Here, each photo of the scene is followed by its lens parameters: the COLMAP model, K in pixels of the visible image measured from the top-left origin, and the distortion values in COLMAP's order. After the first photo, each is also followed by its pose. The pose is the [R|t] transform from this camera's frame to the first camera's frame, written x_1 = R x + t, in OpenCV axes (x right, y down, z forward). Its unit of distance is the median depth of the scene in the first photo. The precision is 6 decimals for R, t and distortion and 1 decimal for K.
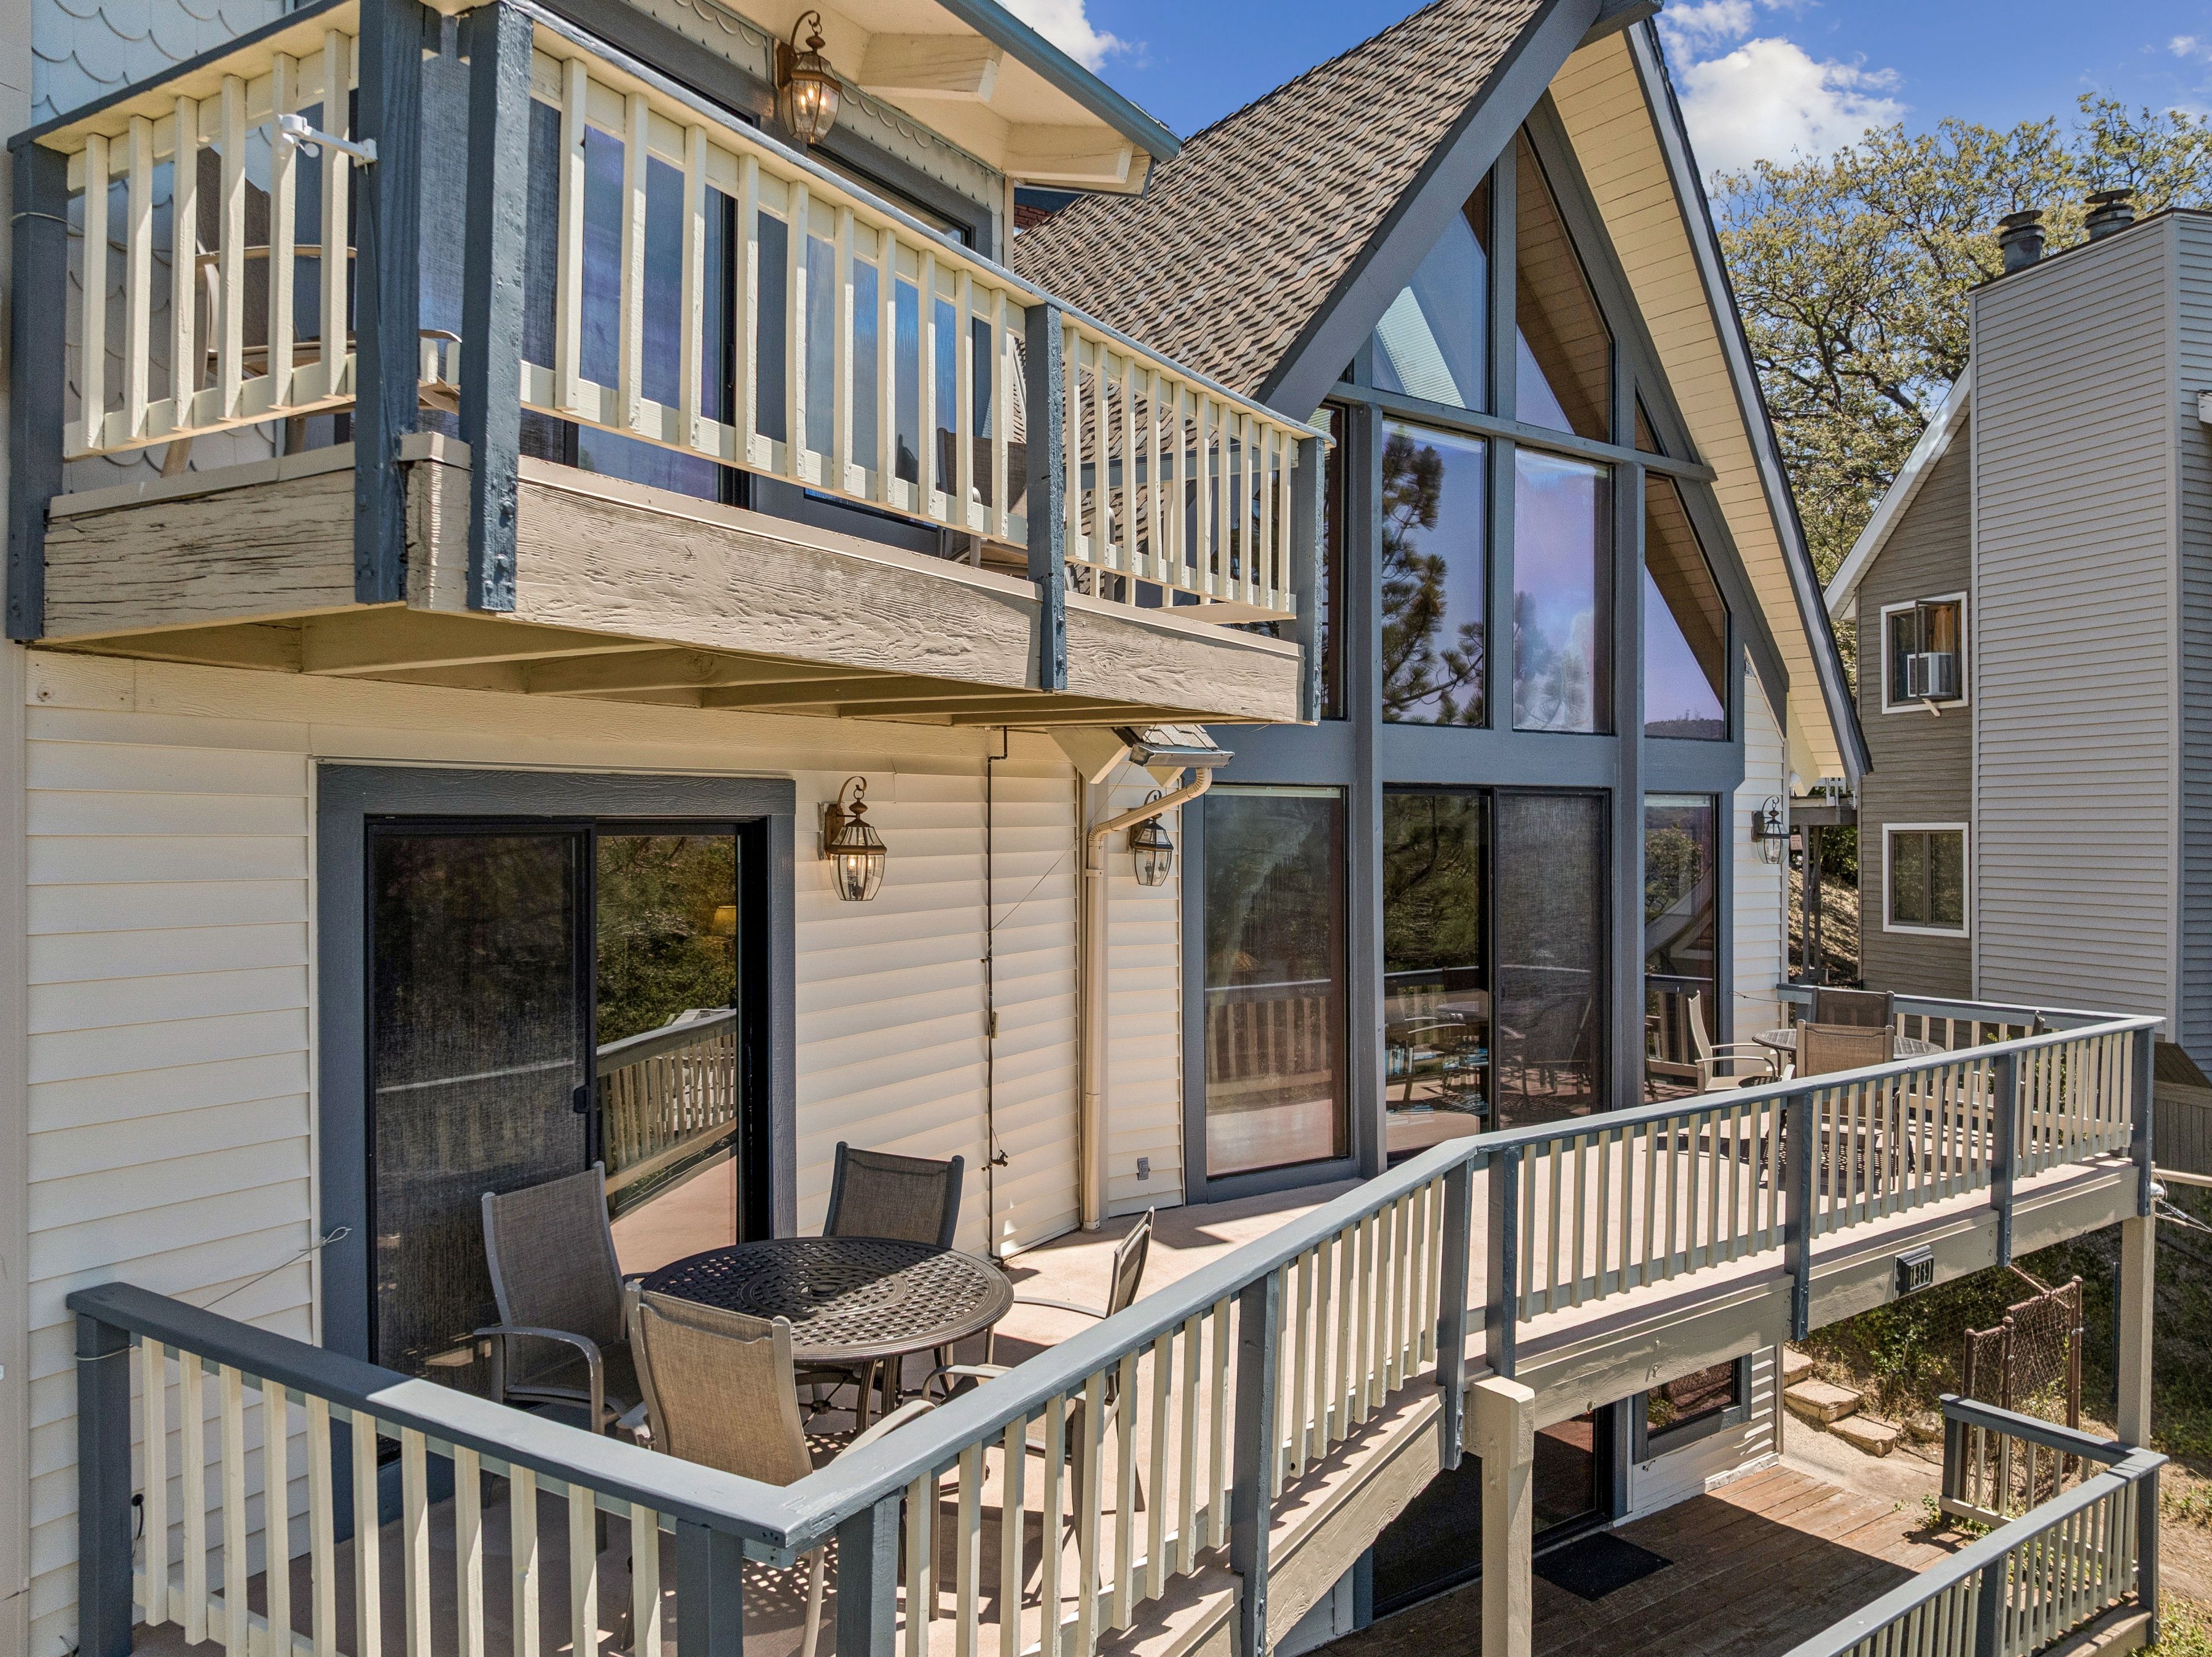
lens RADIAL K [[1569.8, 0, 1095.1], [0, 1569.8, 849.3], [0, 0, 1]] dist [-0.035720, 0.000521]
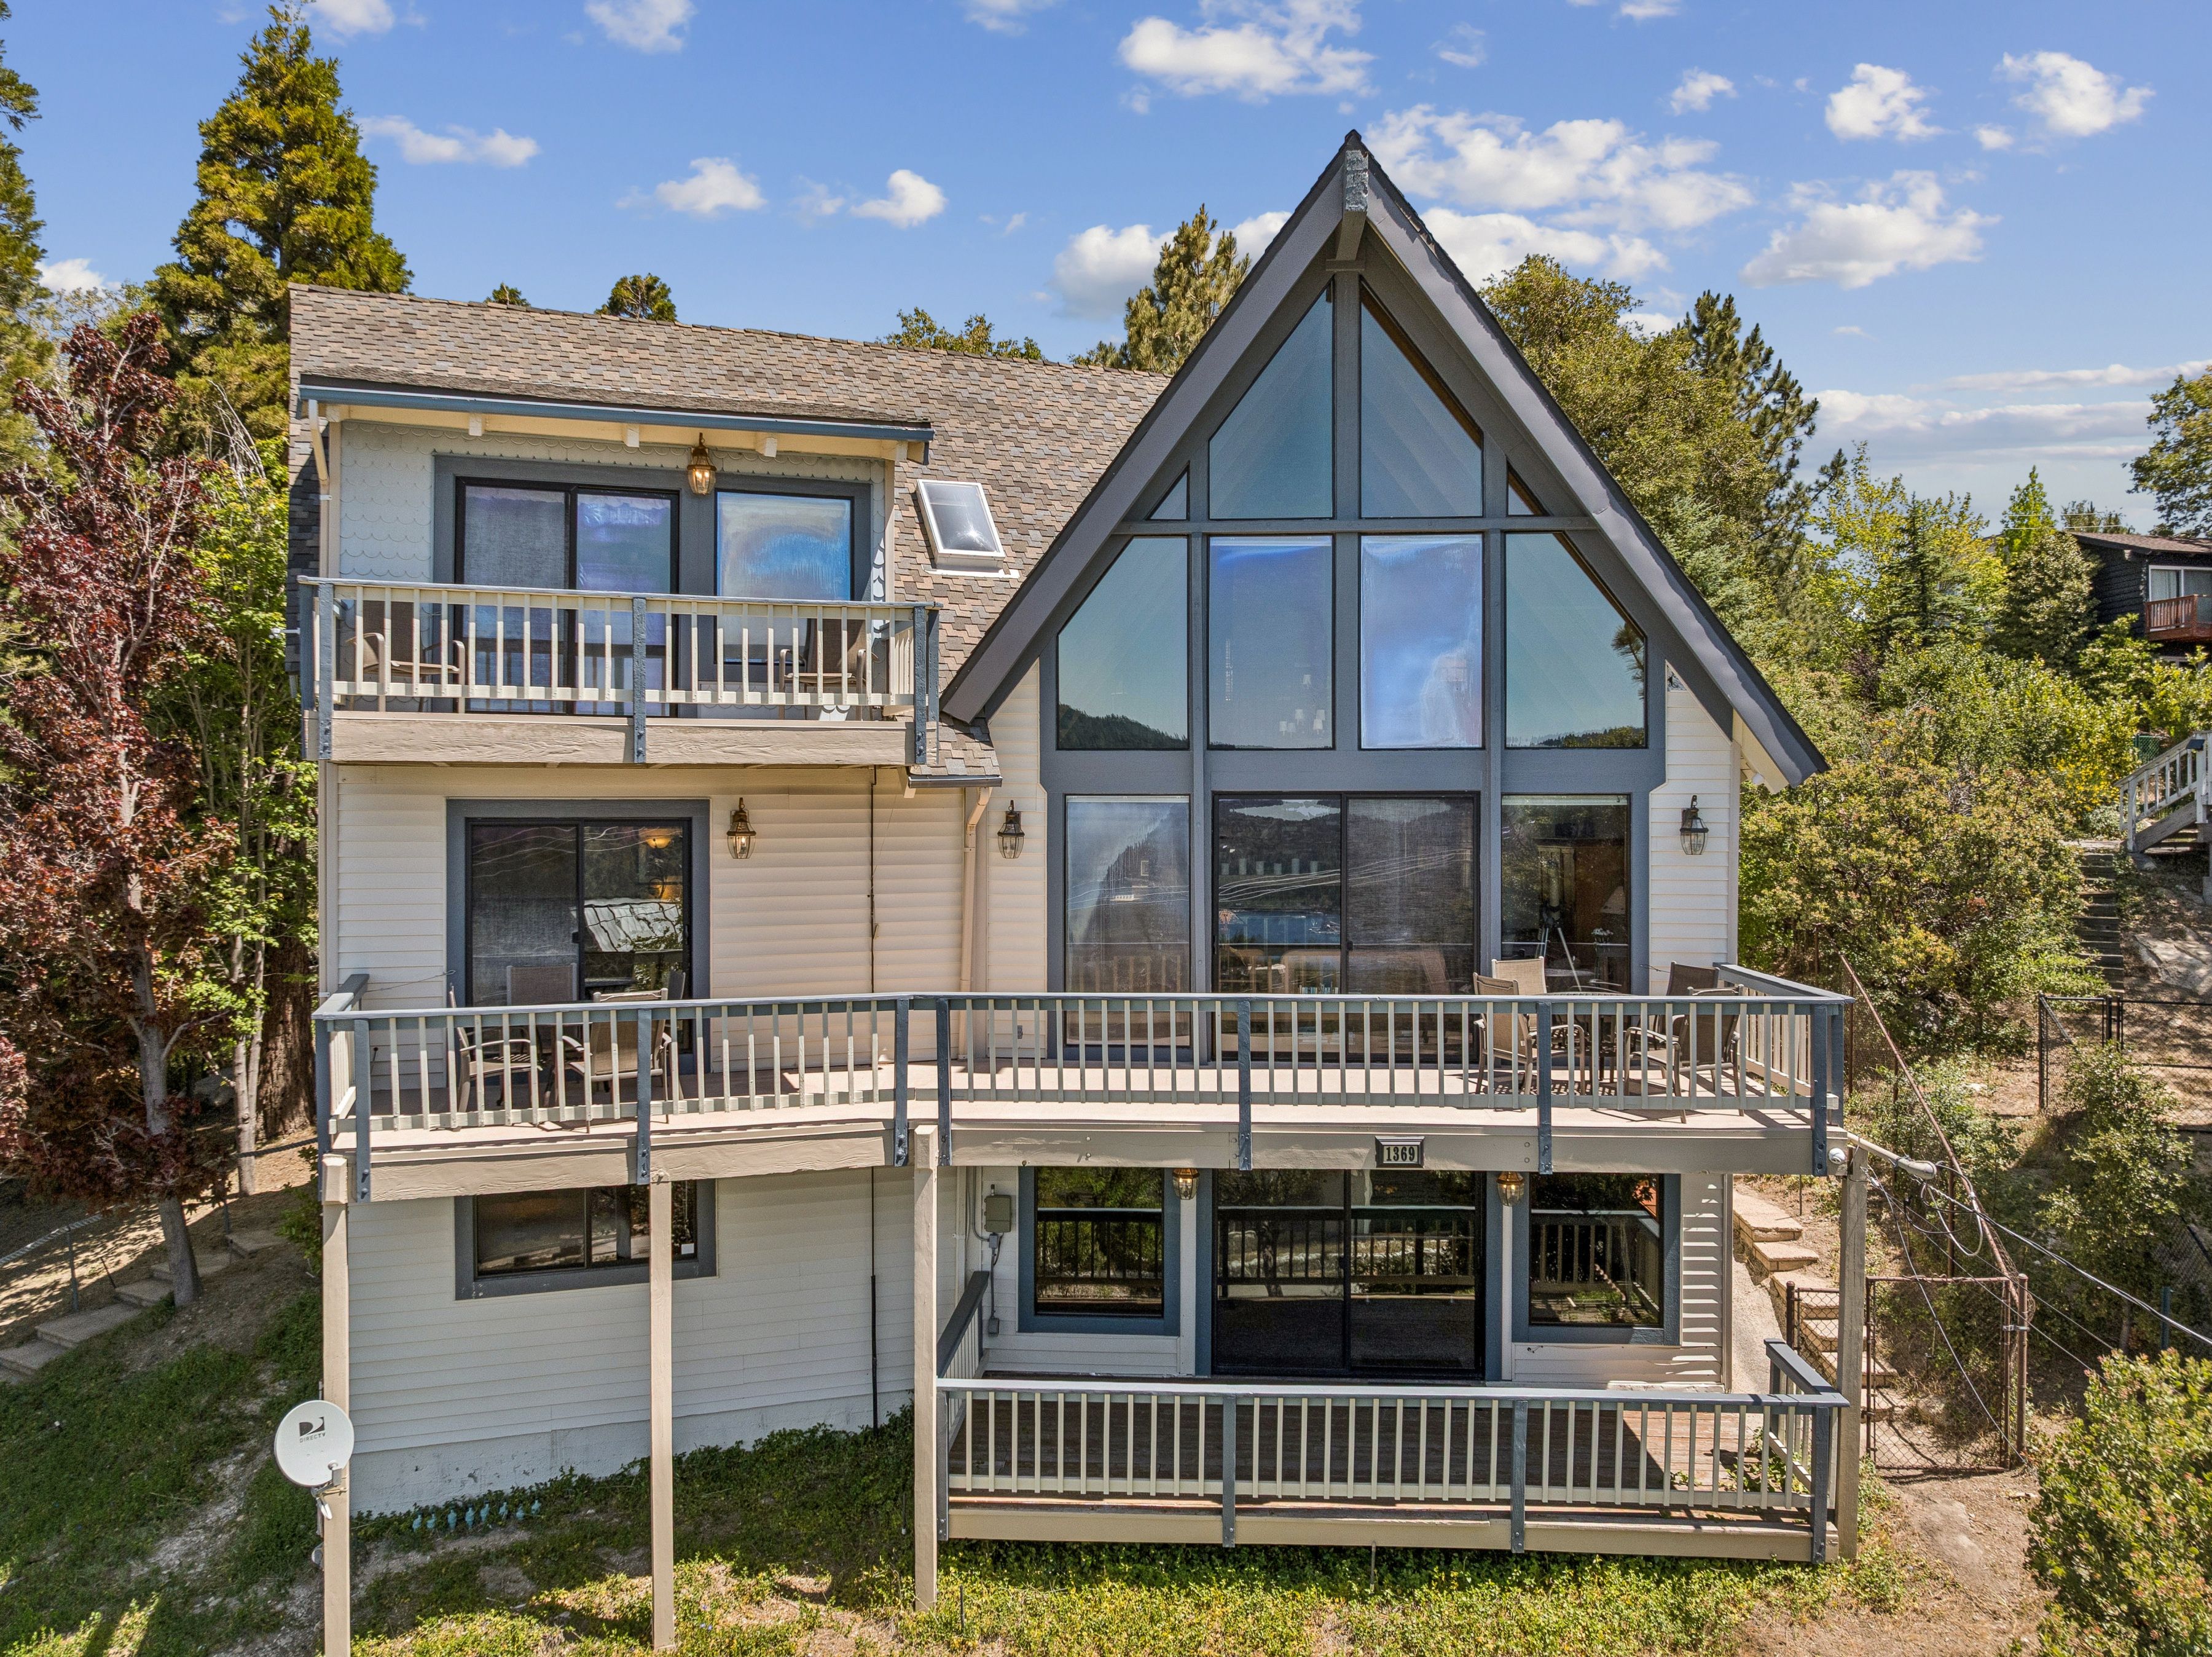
lens RADIAL K [[1569.8, 0, 1125.2], [0, 1569.8, 842.4], [0, 0, 1]] dist [-0.035720, 0.000521]
pose [[0.769682, 0.004262, -0.638413, 1.122369], [-0.009487, 0.999944, -0.004761, 0.012289], [0.638357, 0.009721, 0.769679, -0.182738]]
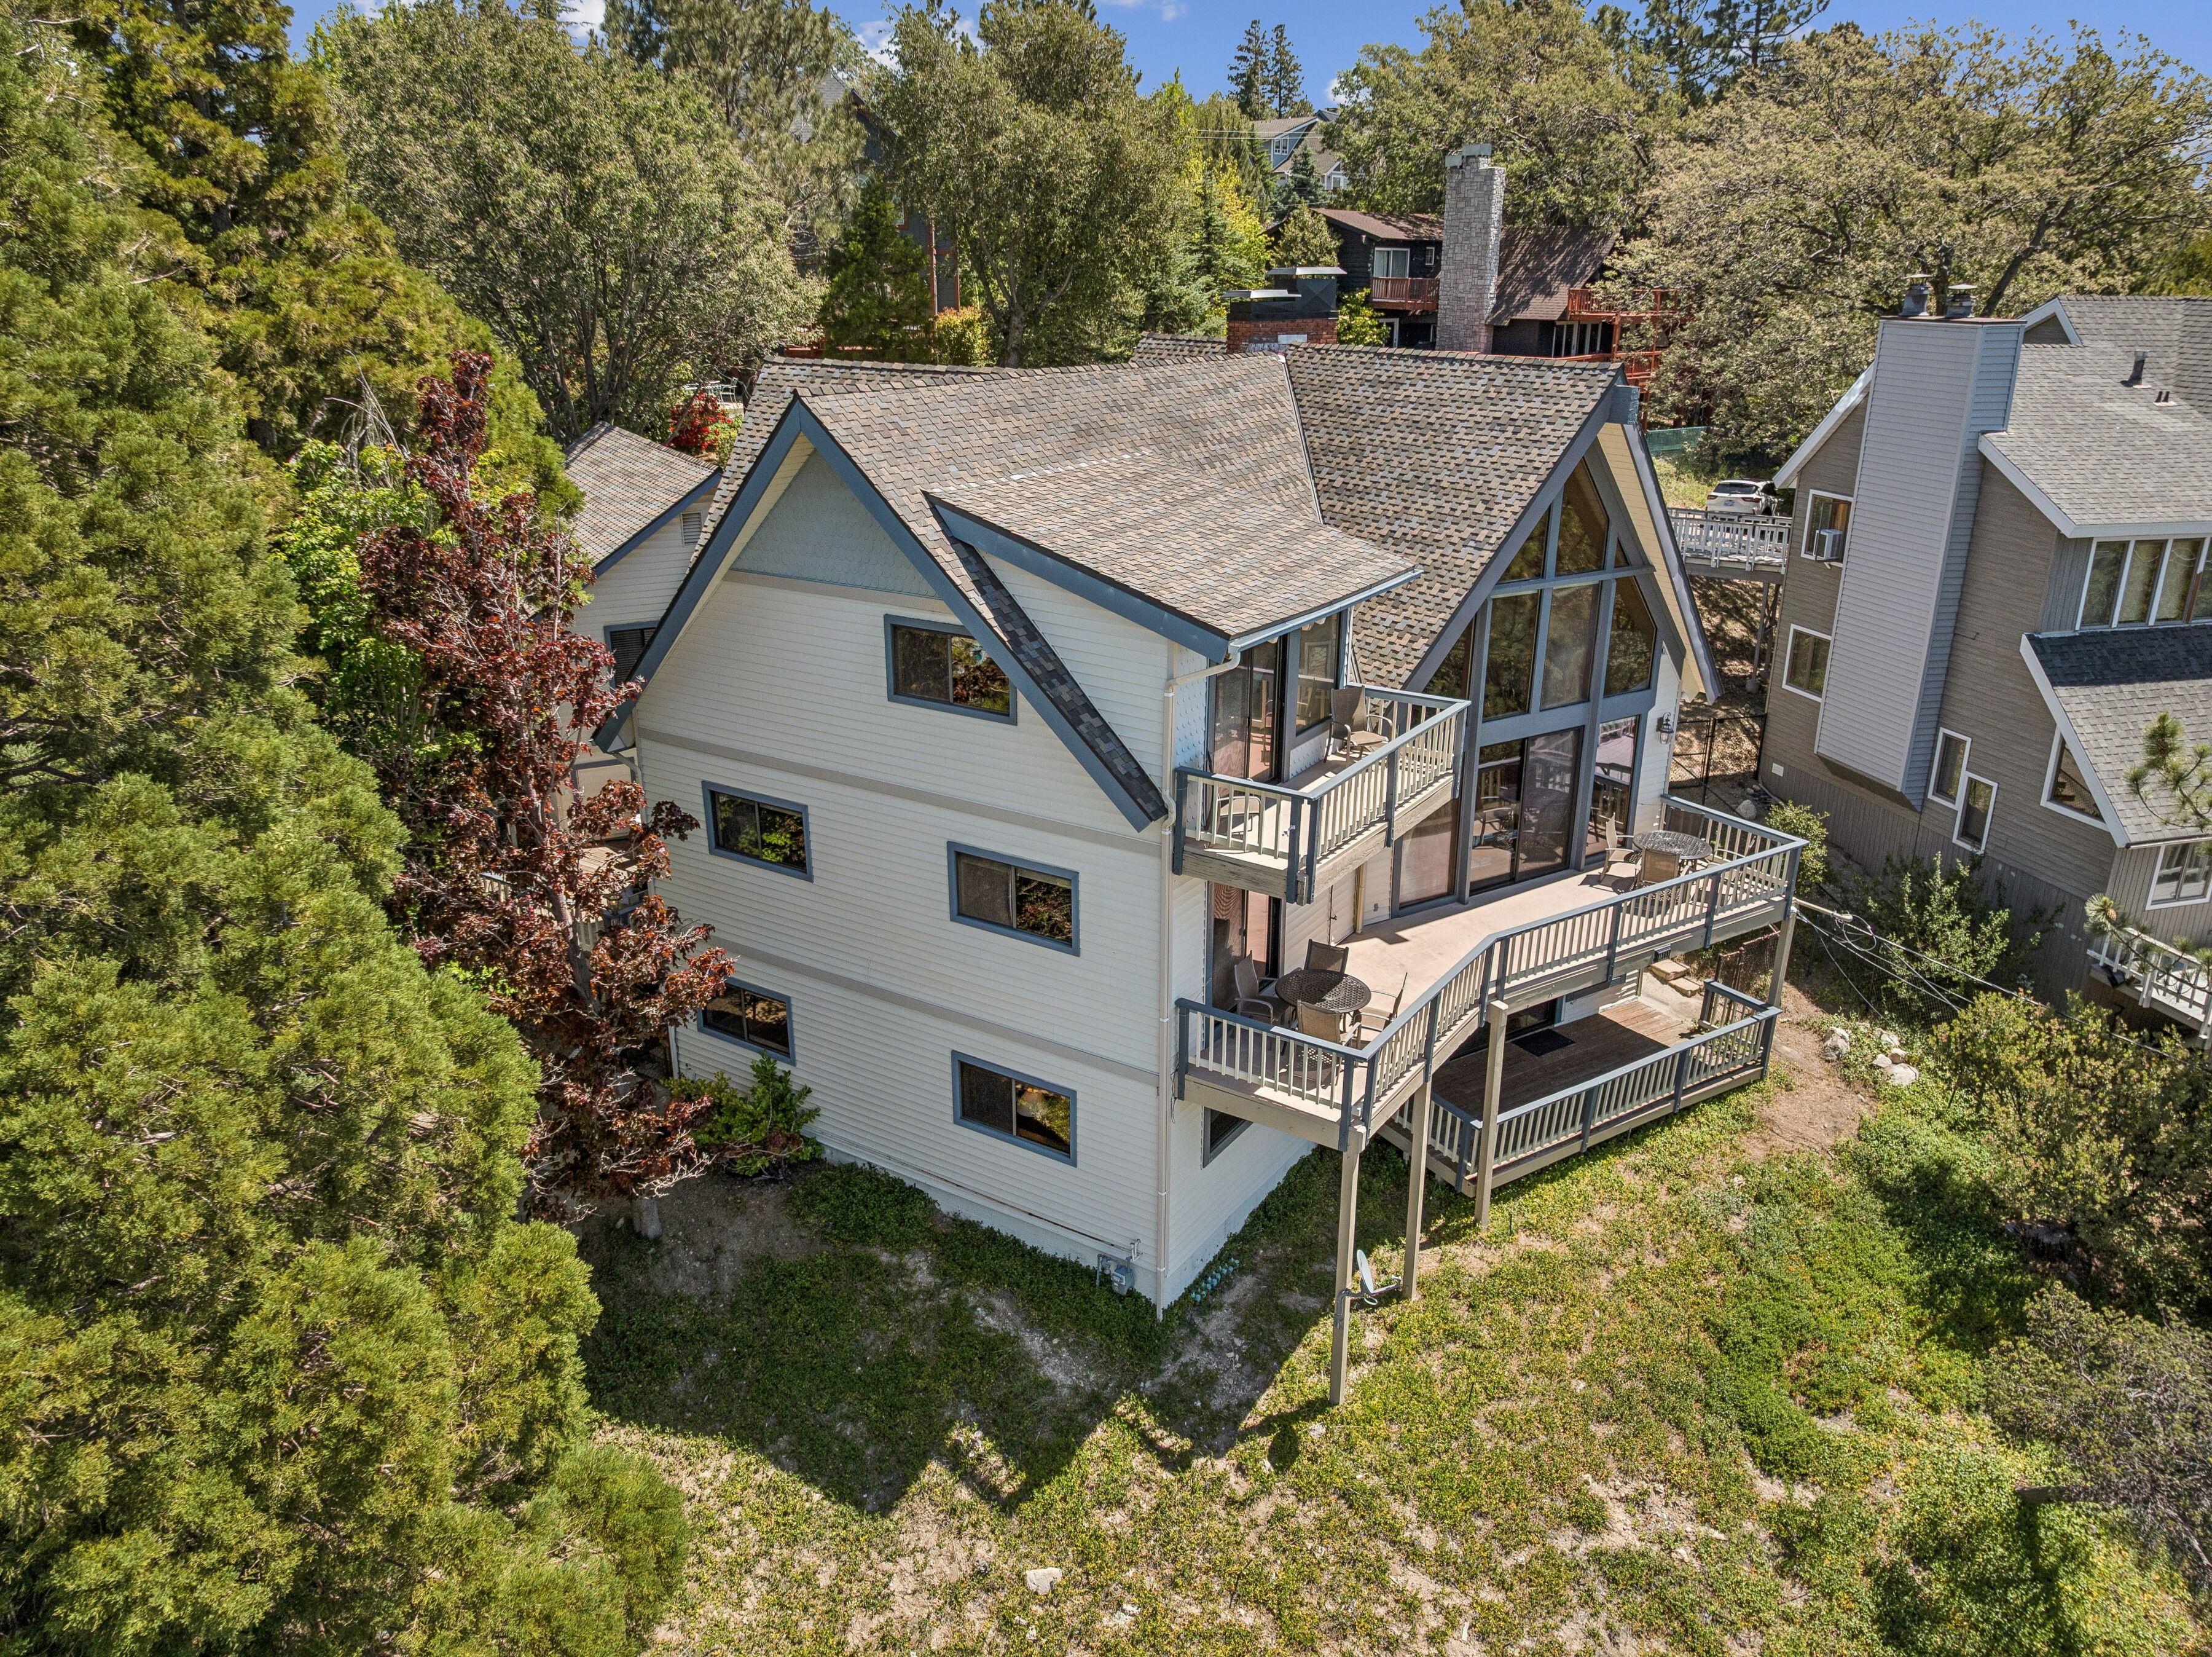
lens RADIAL K [[1569.8, 0, 1103.6], [0, 1569.8, 839.6], [0, 0, 1]] dist [-0.035720, 0.000521]
pose [[0.998799, 0.020413, -0.044540, -0.308230], [-0.004301, 0.942095, 0.335319, -0.771896], [0.048806, -0.334725, 0.941051, -1.449492]]
